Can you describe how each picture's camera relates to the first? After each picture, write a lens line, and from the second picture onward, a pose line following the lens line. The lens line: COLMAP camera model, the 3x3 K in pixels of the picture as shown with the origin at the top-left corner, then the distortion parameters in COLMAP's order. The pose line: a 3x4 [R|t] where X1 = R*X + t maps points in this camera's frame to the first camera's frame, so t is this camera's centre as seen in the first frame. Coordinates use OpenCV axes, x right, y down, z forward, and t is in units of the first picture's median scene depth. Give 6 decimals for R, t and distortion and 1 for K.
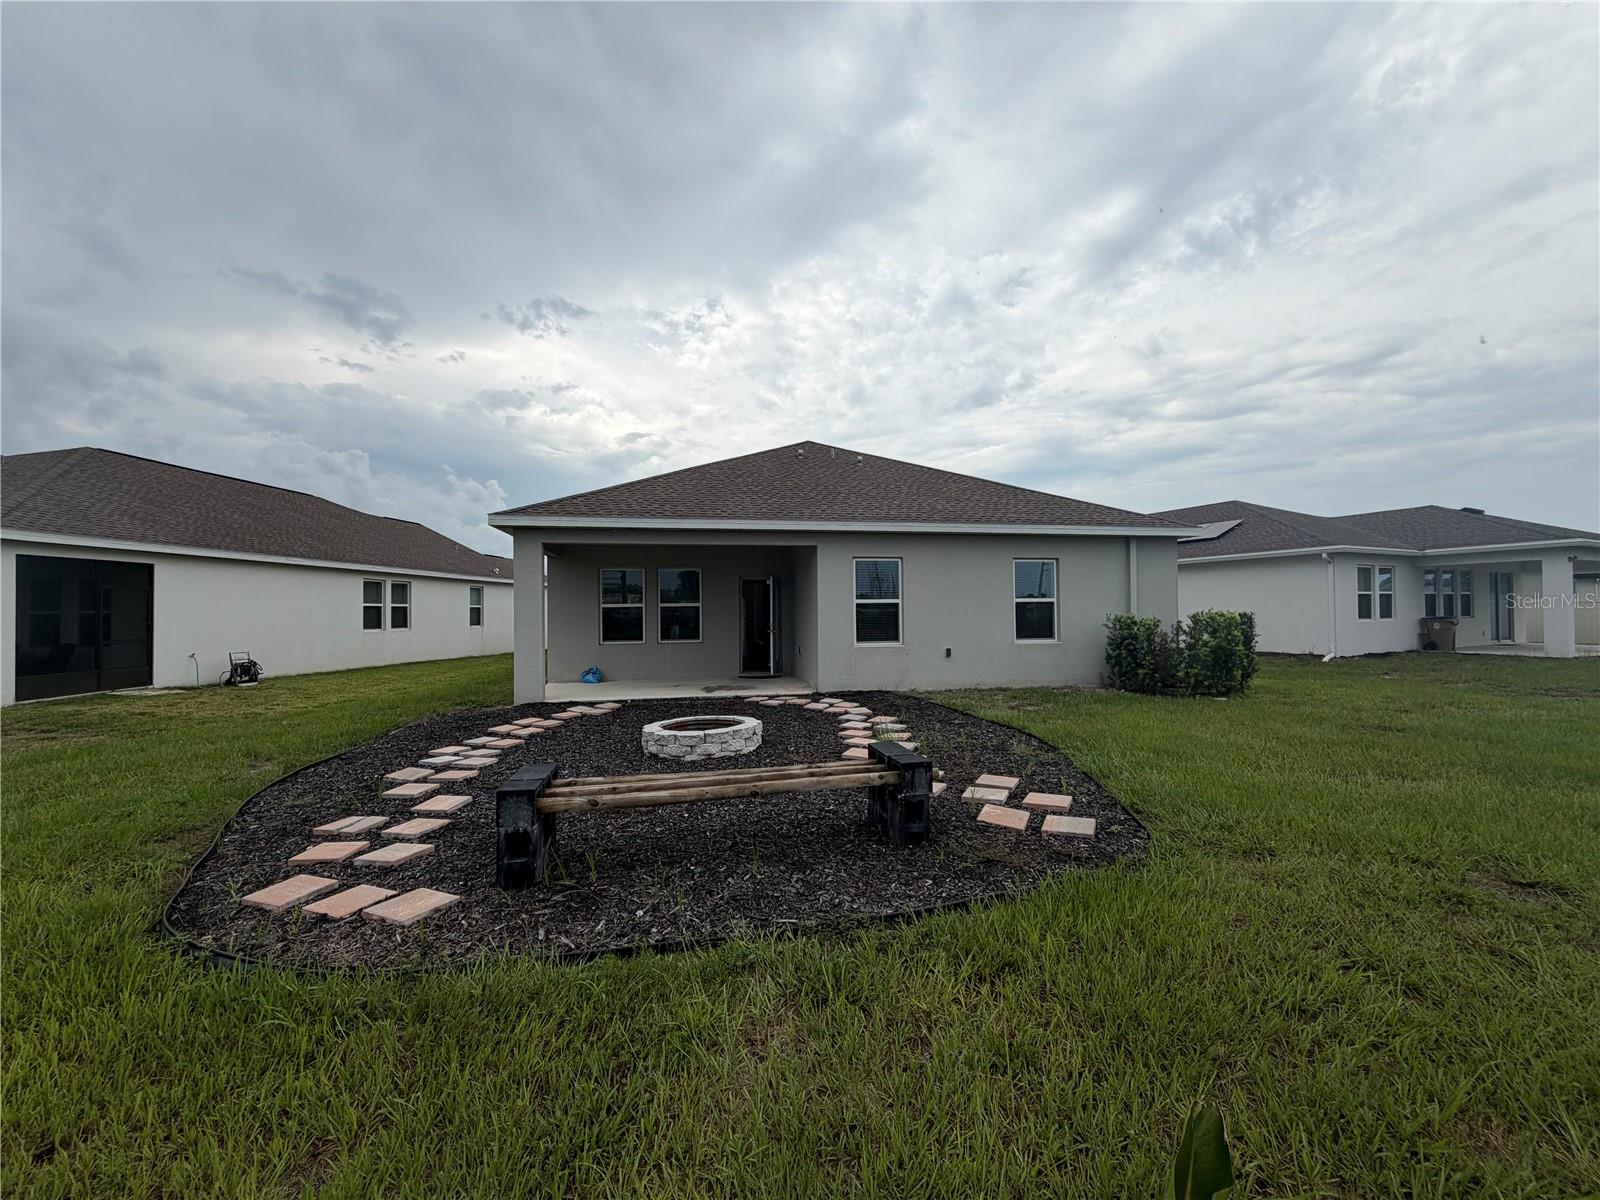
lens RADIAL K [[637.1, 0, 798.4], [0, 637.1, 601.4], [0, 0, 1]] dist [-0.000365, 0.000627]
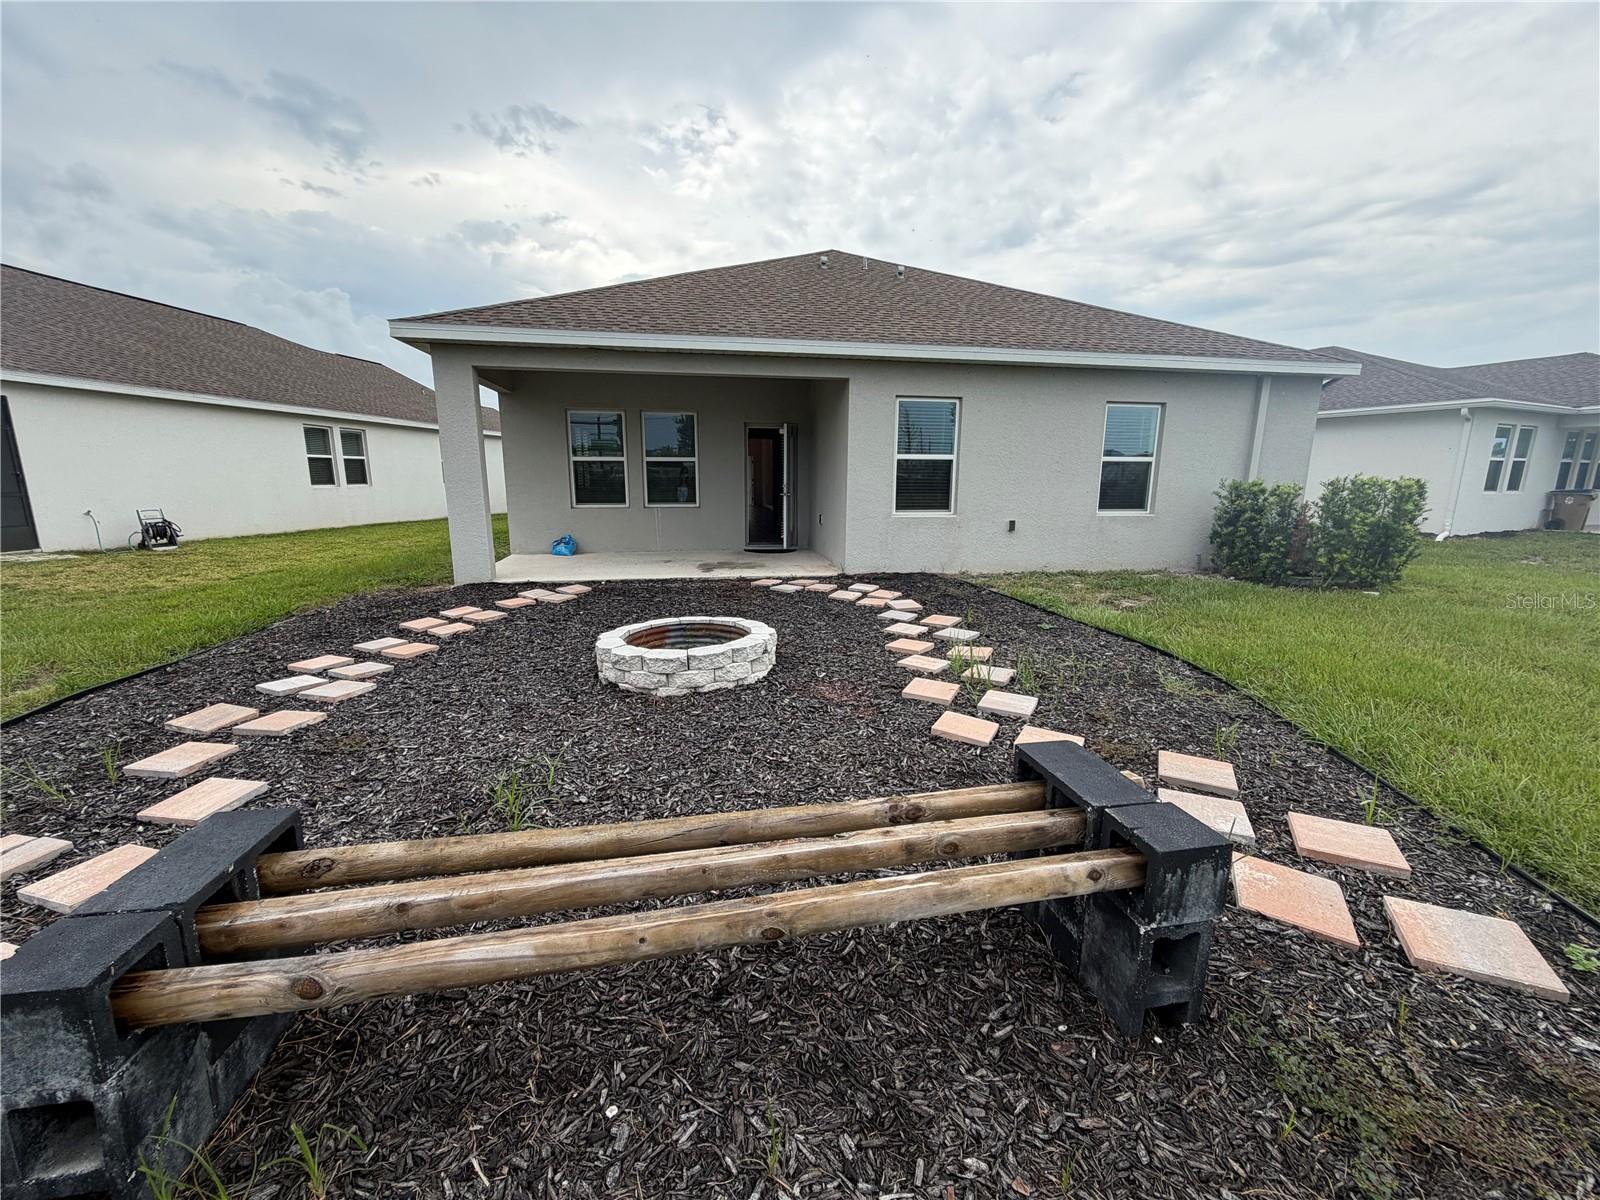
lens RADIAL K [[637.1, 0, 798.4], [0, 637.1, 601.4], [0, 0, 1]] dist [-0.000365, 0.000627]
pose [[0.999807, 0.017517, -0.008844, -0.017325], [-0.015259, 0.977403, 0.210833, 0.010077], [0.012338, -0.210658, 0.977482, 0.213119]]
